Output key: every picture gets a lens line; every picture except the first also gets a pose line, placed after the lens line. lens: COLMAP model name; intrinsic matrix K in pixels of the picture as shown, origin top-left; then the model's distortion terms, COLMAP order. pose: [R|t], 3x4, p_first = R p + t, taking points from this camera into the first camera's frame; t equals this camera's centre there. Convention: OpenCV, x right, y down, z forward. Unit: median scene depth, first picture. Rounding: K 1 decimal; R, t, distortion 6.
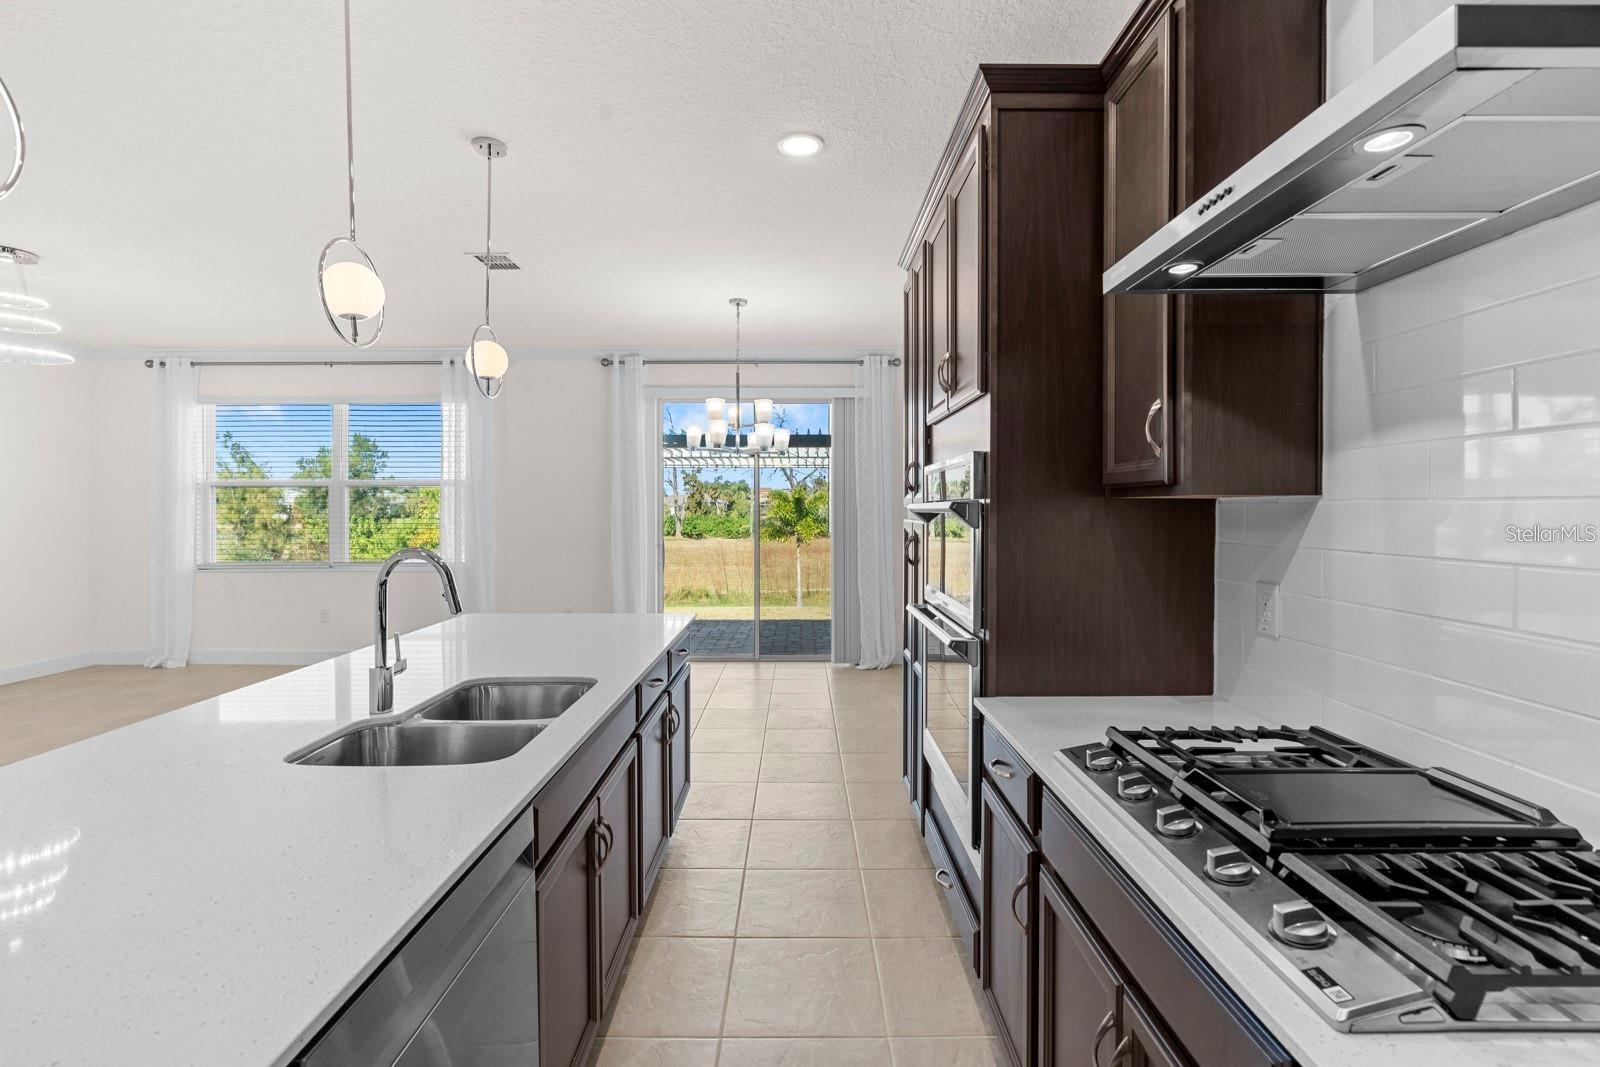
lens RADIAL K [[727.1, 0, 805.9], [0, 727.1, 505.7], [0, 0, 1]] dist [-0.005701, 0.001468]
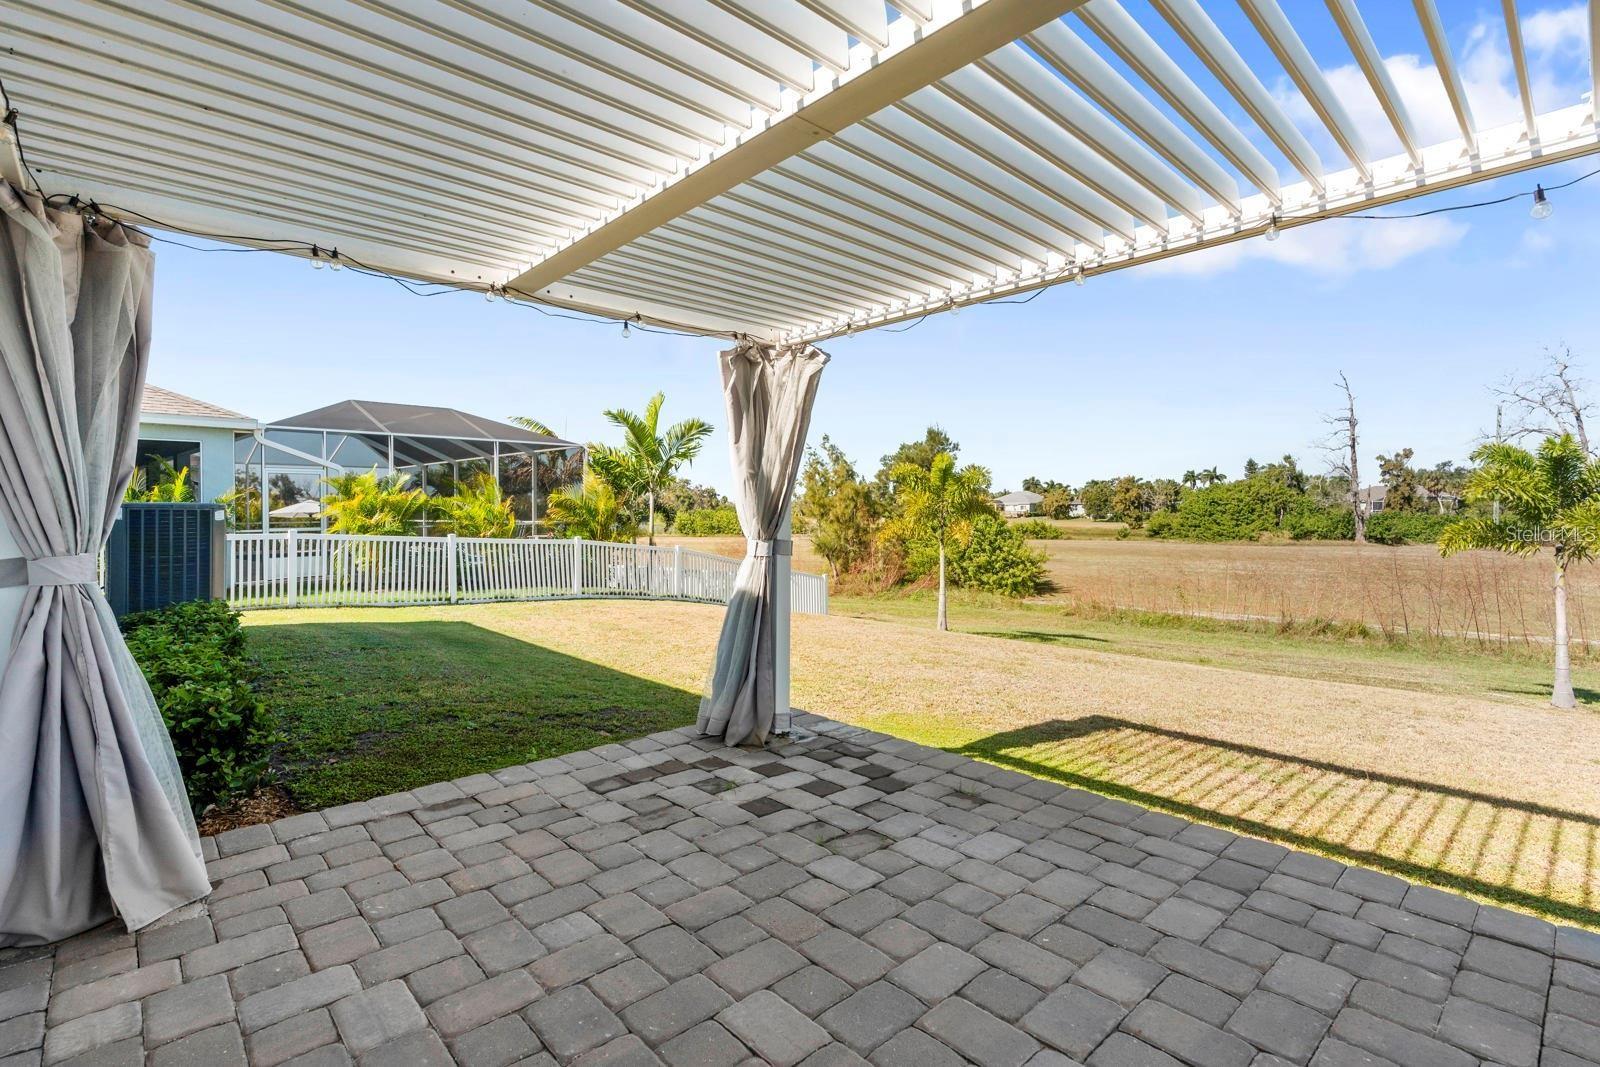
lens RADIAL K [[727.1, 0, 785.7], [0, 727.1, 517.2], [0, 0, 1]] dist [-0.005701, 0.001468]
pose [[0.653257, 0.003033, -0.757130, 0.141189], [0.009334, 0.999884, 0.012059, 0.122483], [0.757079, -0.014945, 0.653153, 2.422196]]
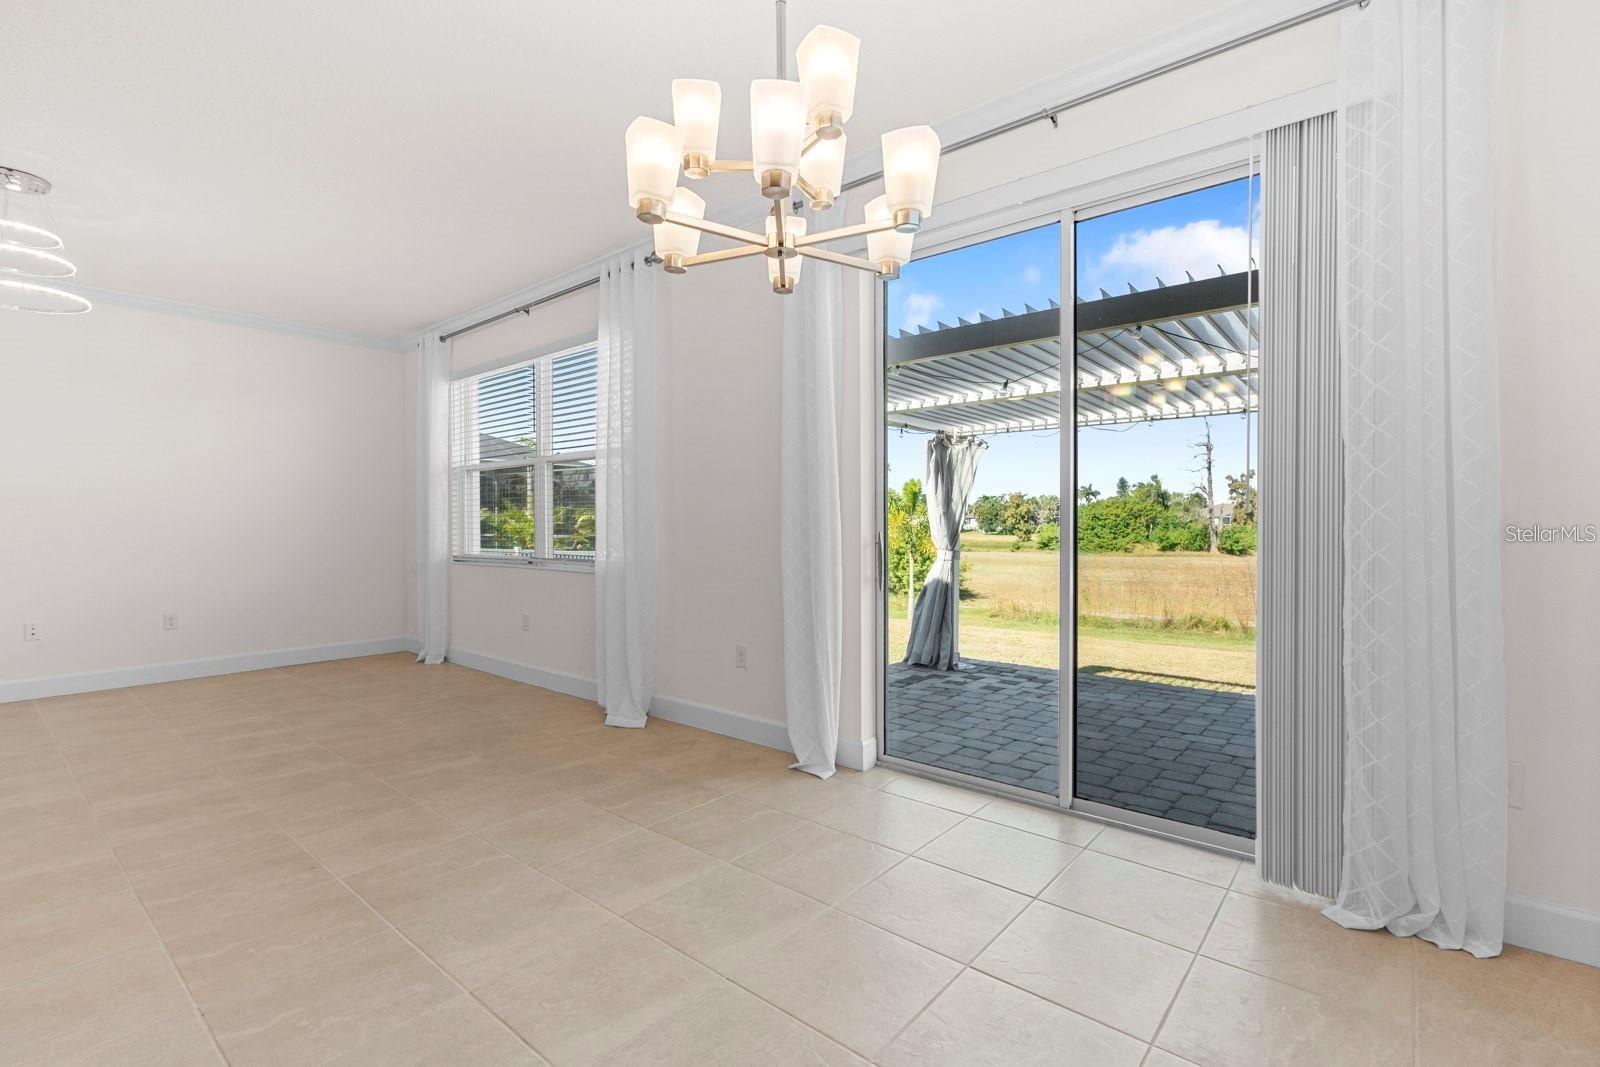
lens RADIAL K [[727.1, 0, 793.0], [0, 727.1, 530.0], [0, 0, 1]] dist [-0.005701, 0.001468]
pose [[0.757476, 0.004932, -0.652844, 0.216145], [0.005254, 0.999893, 0.013649, 0.085552], [0.652842, -0.013769, 0.757369, 1.312271]]
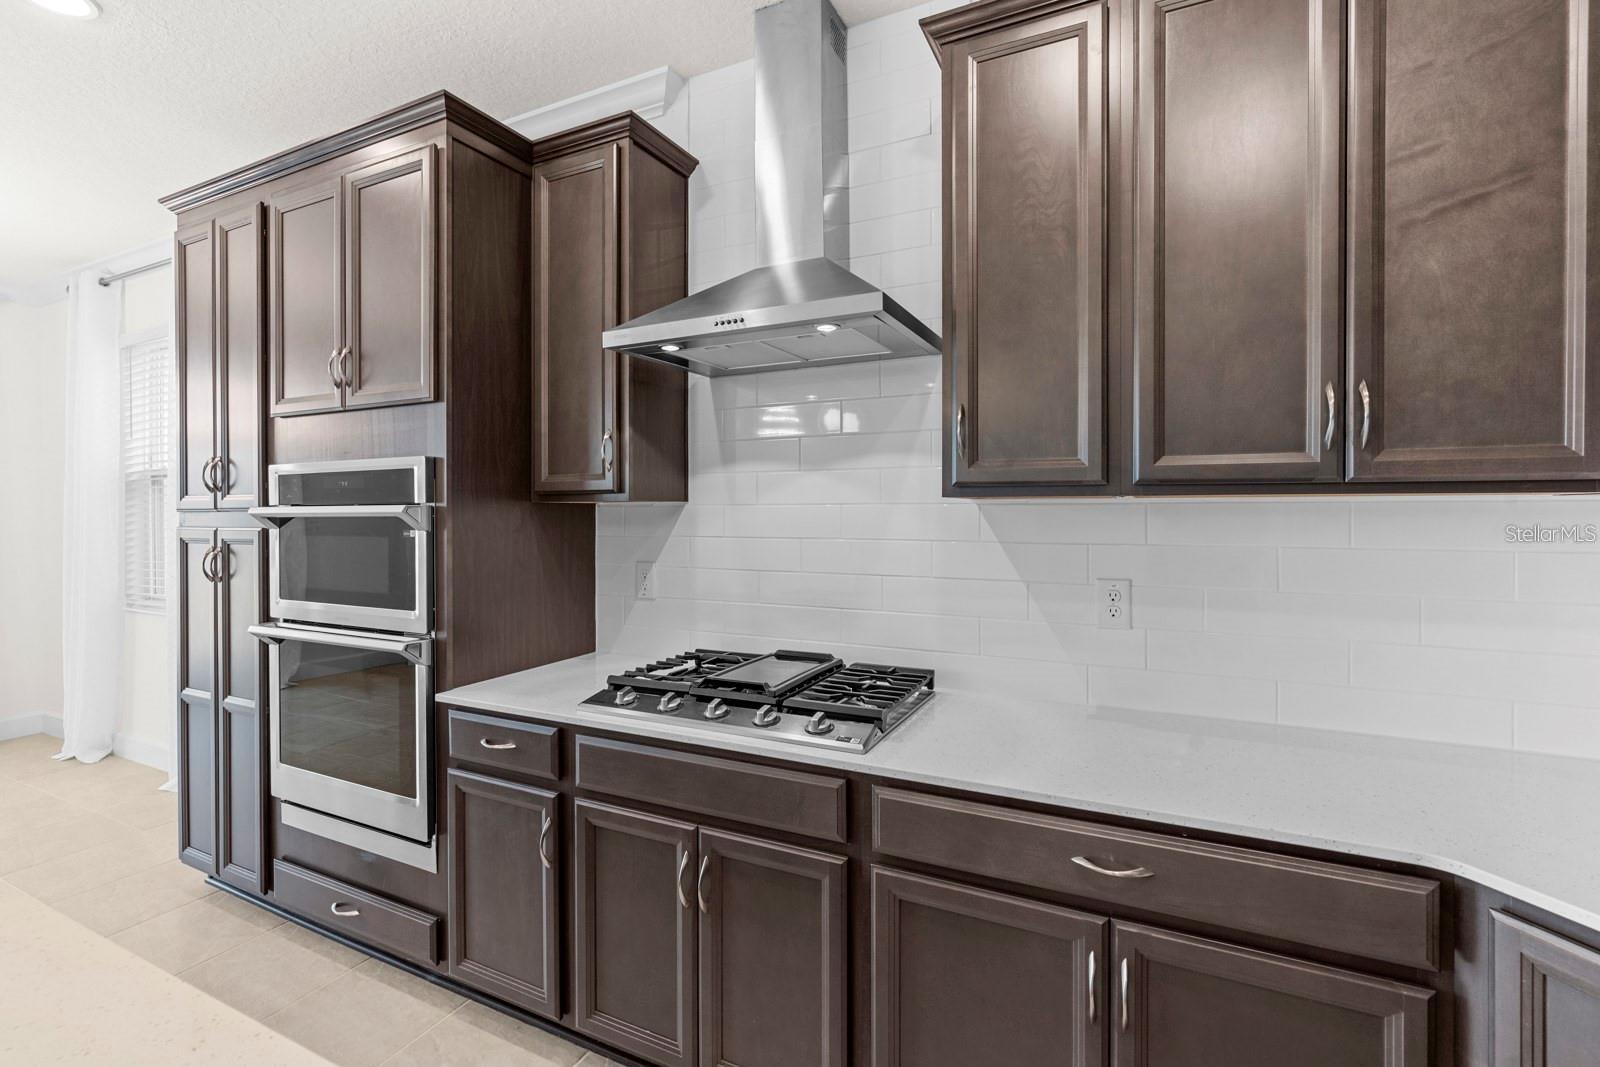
lens RADIAL K [[727.1, 0, 790.3], [0, 727.1, 504.7], [0, 0, 1]] dist [-0.005701, 0.001468]
pose [[0.455134, 0.001129, 0.890422, -0.295023], [0.003305, 0.999990, -0.002957, -0.001616], [-0.890417, 0.004289, 0.455126, 0.048281]]
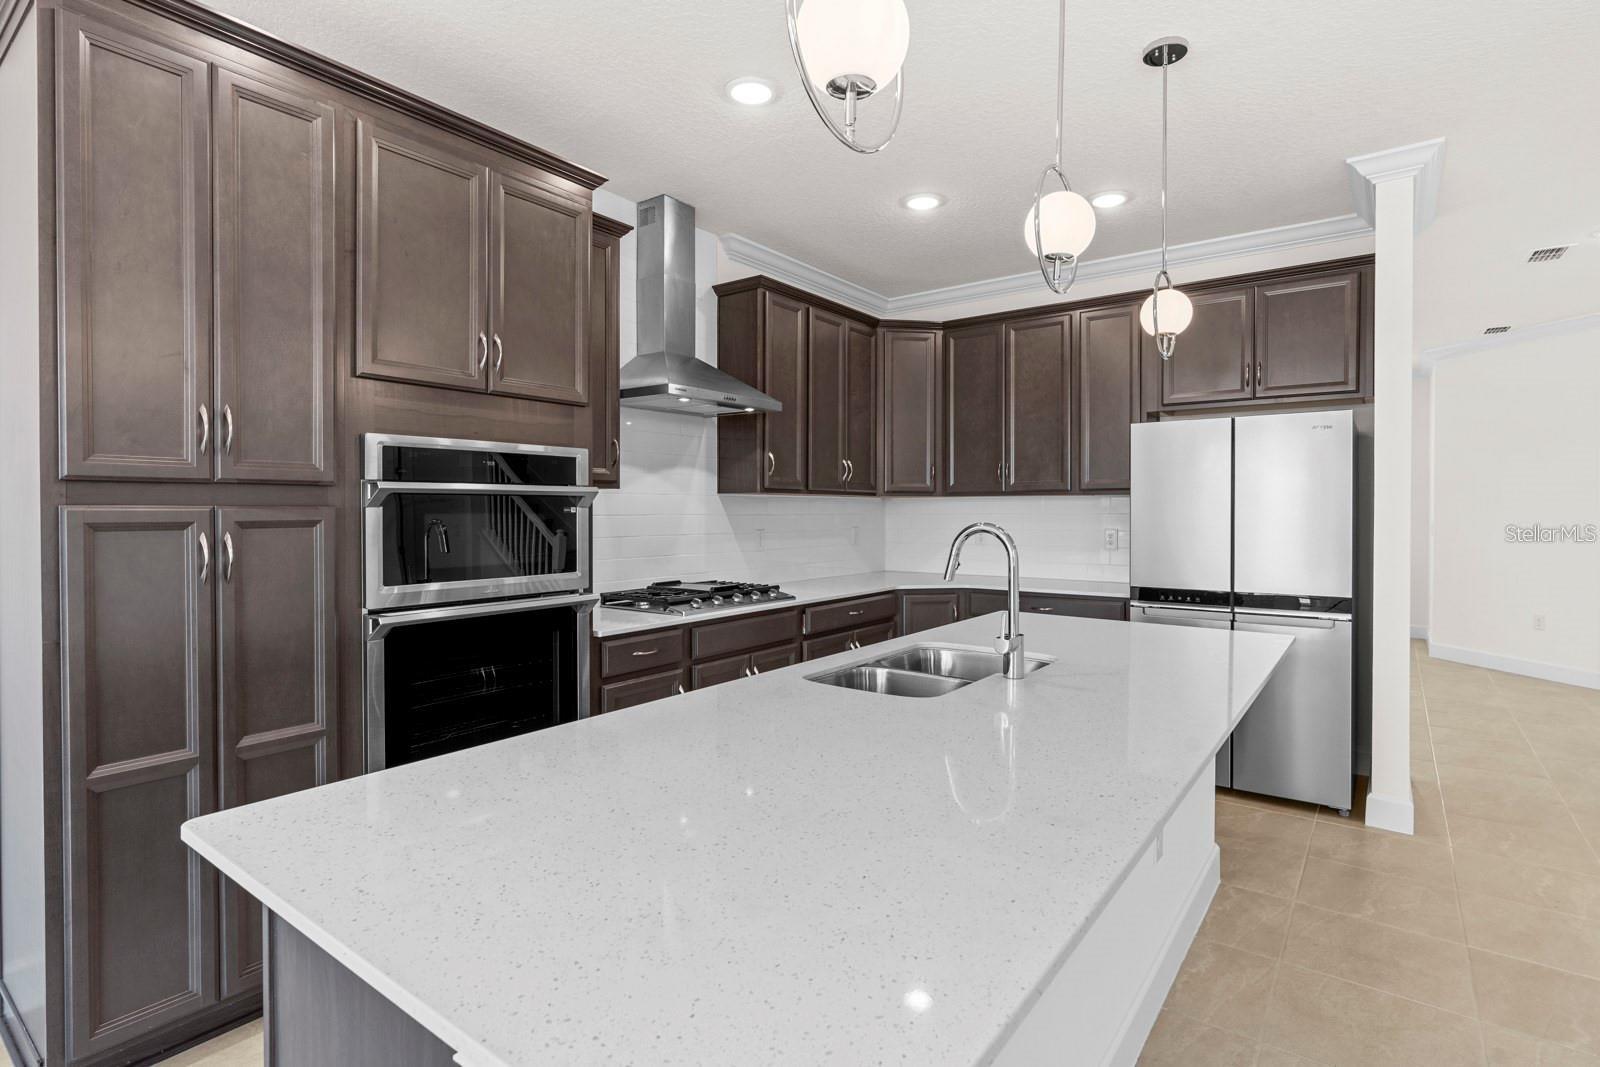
lens RADIAL K [[793.9, 0, 827.0], [0, 793.9, 520.1], [0, 0, 1]] dist [-0.021618, 0.001229]
pose [[-0.801857, -0.002911, 0.597509, -0.646702], [0.003012, 0.999956, 0.008915, 0.028030], [-0.597508, 0.008948, -0.801813, 1.286822]]
